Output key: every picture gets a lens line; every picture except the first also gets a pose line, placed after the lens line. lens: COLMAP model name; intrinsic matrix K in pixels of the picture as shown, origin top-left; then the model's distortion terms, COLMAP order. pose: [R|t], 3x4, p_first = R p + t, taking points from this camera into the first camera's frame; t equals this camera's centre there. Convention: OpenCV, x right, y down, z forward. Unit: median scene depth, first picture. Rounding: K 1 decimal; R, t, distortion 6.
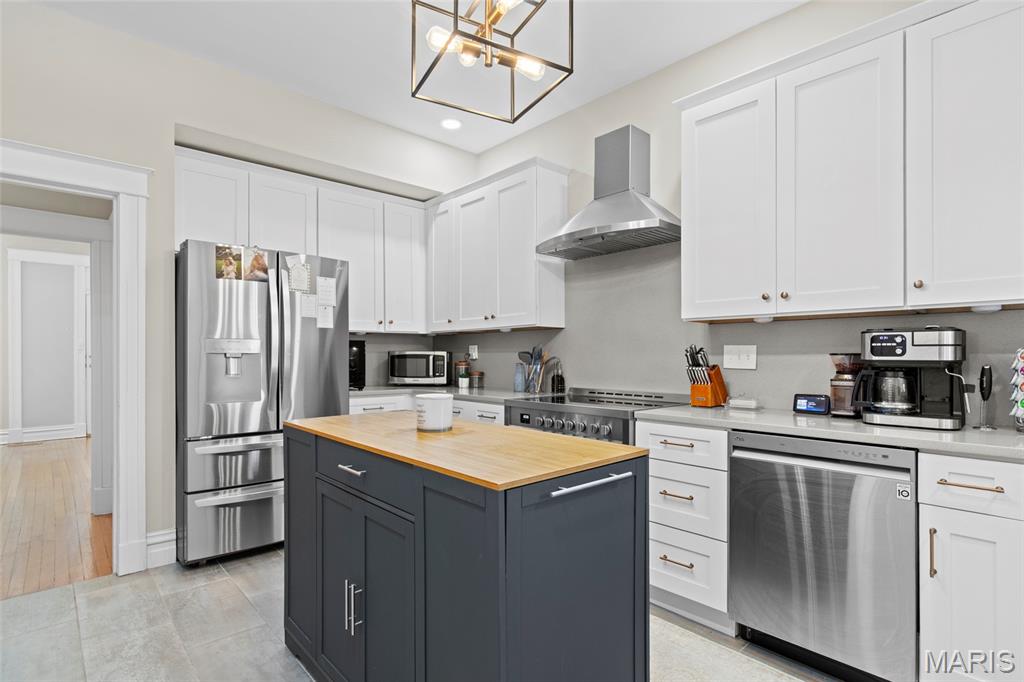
lens RADIAL K [[509.9, 0, 511.2], [0, 509.9, 350.0], [0, 0, 1]] dist [0.002948, -0.001100]
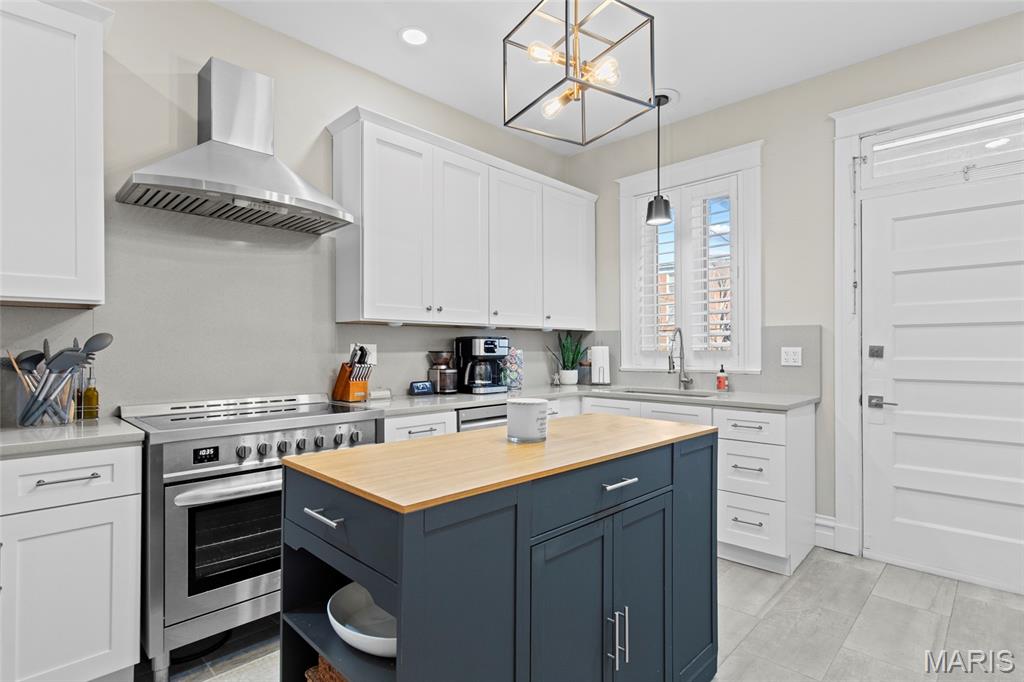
lens RADIAL K [[509.9, 0, 511.5], [0, 509.9, 346.2], [0, 0, 1]] dist [0.002948, -0.001100]
pose [[-0.056048, 0.007313, 0.998401, -0.873375], [-0.007794, 0.999940, -0.007762, 0.002360], [-0.998398, -0.008217, -0.055987, 0.912187]]
